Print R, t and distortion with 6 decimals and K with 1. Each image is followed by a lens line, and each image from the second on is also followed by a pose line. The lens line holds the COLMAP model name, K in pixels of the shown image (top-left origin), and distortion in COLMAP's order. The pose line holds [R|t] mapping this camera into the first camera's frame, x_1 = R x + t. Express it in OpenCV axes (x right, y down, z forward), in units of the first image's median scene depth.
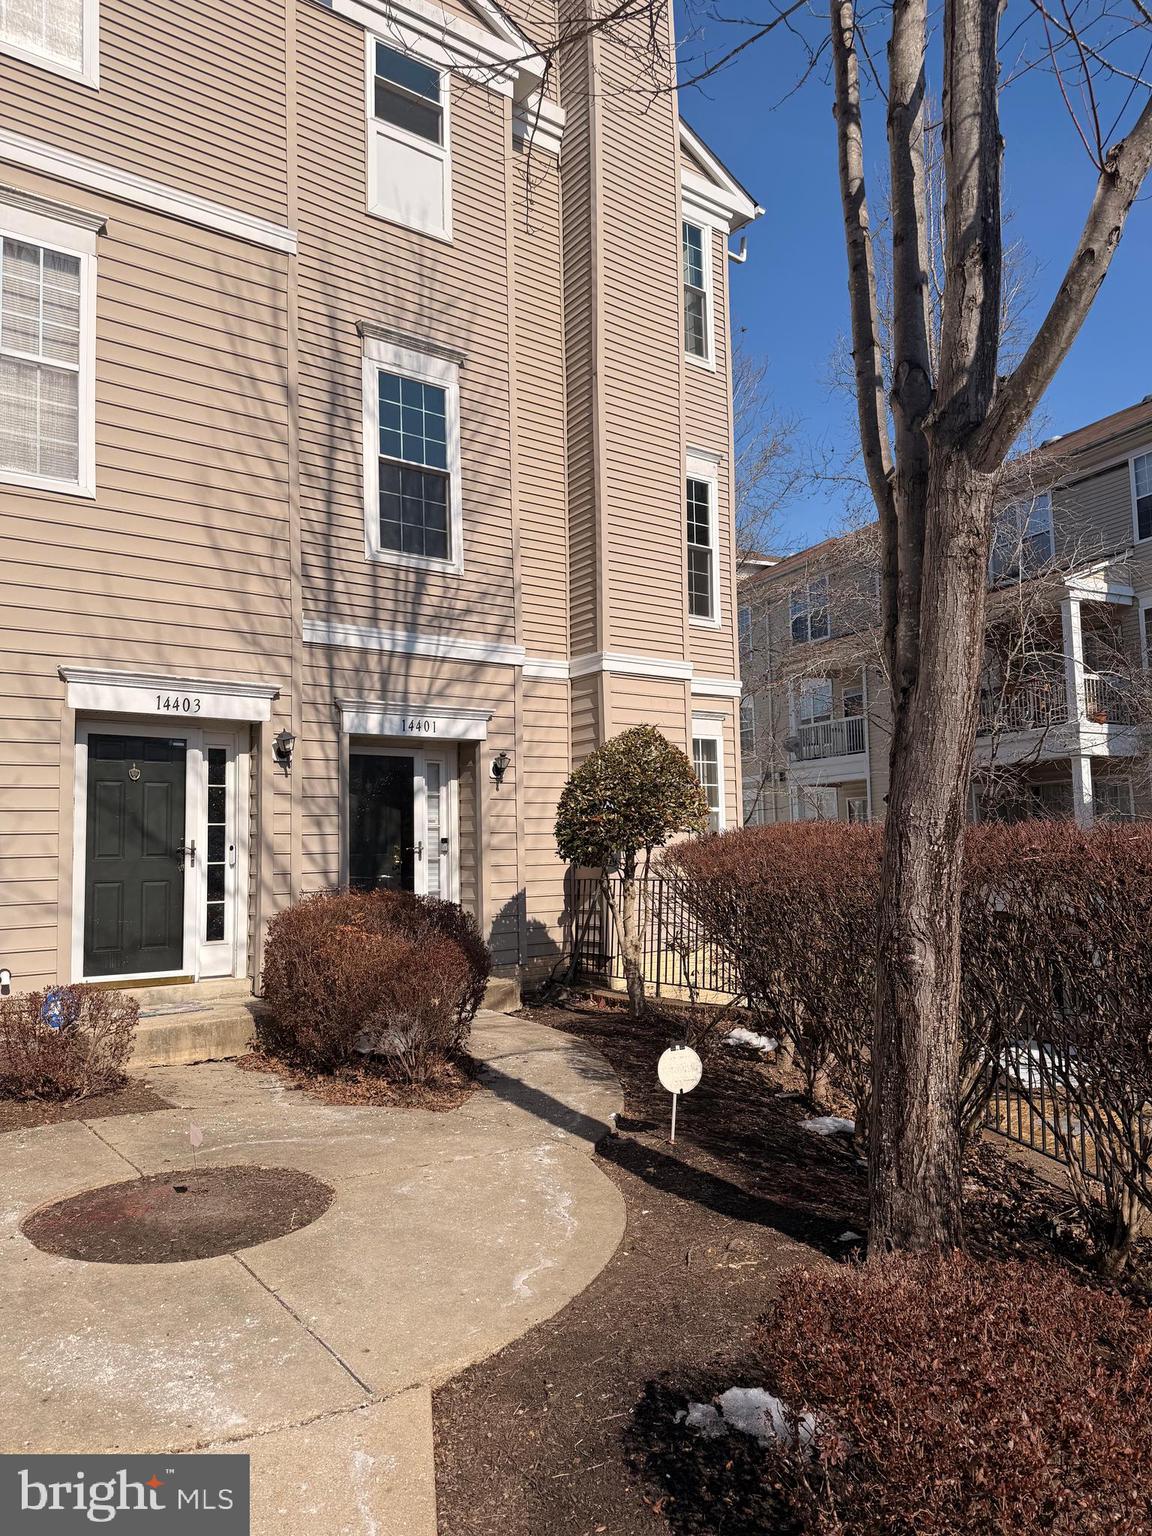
lens RADIAL K [[1076.0, 0, 574.3], [0, 1076.0, 765.6], [0, 0, 1]] dist [0.003039, 0.000277]
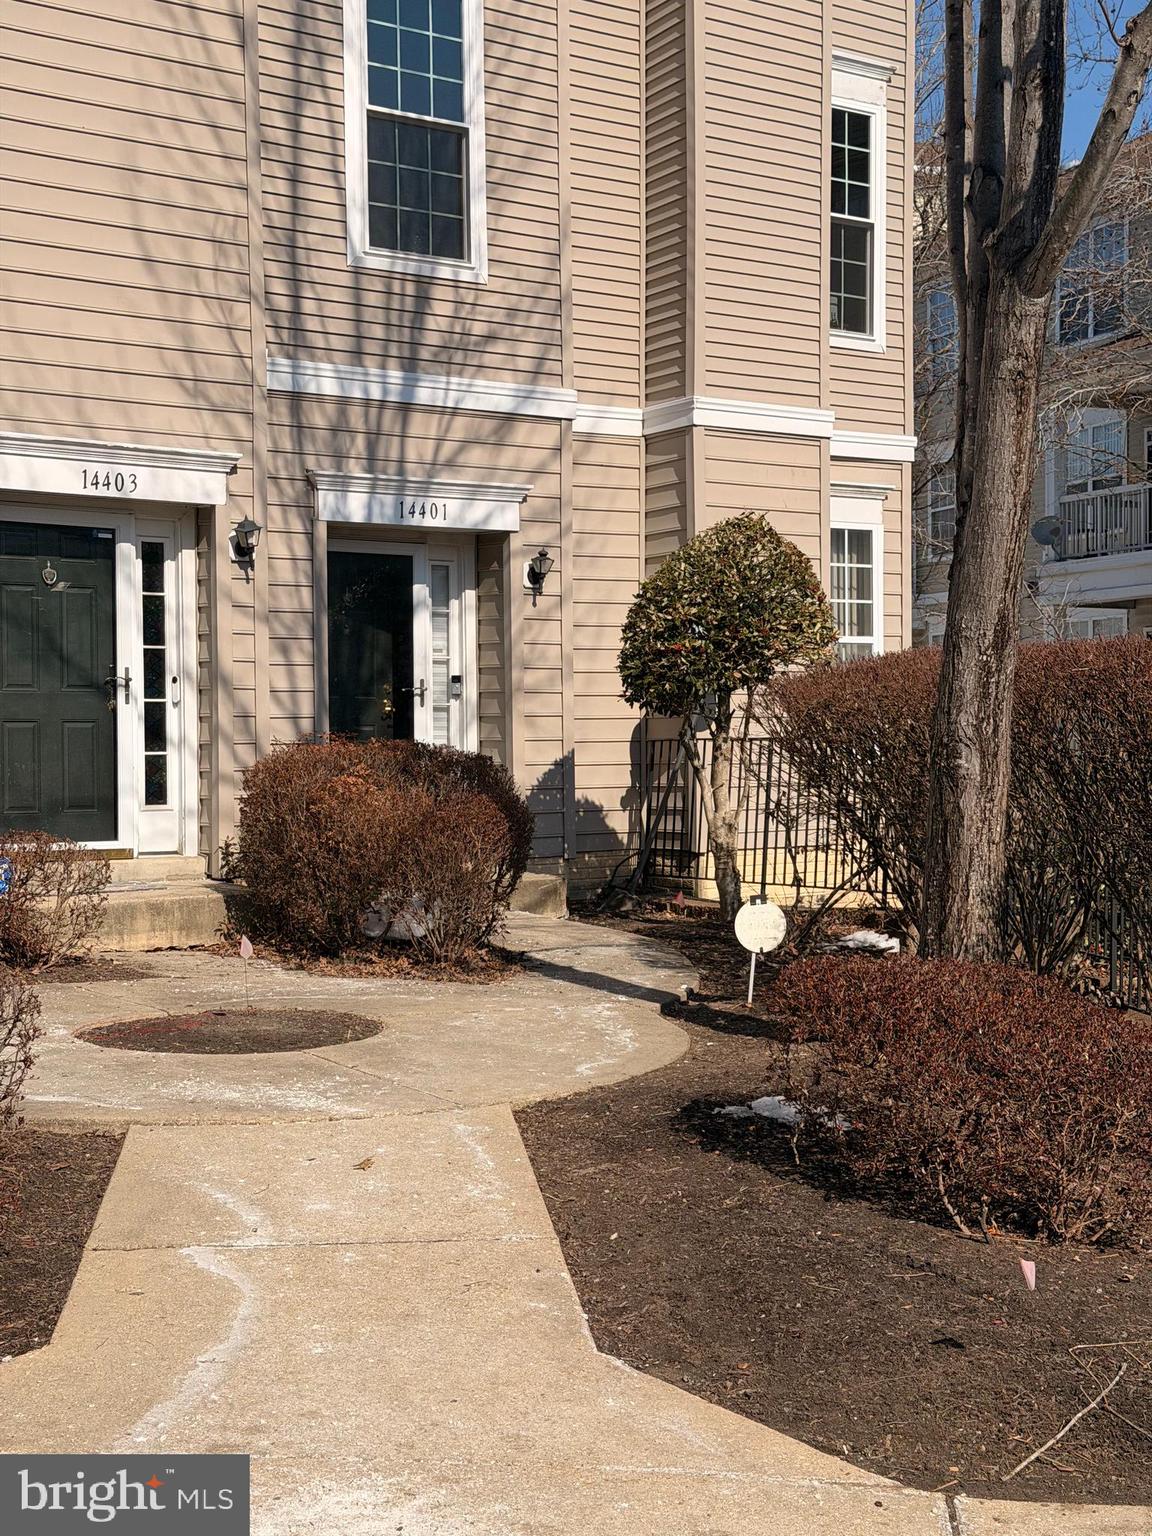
lens RADIAL K [[2152.6, 0, 575.9], [0, 2152.6, 760.4], [0, 0, 1]] dist [0.082741, 0.000000]
pose [[0.999285, 0.012021, -0.035859, 0.006248], [-0.008720, 0.995828, 0.090828, -0.004498], [0.036801, -0.090450, 0.995221, -0.442183]]
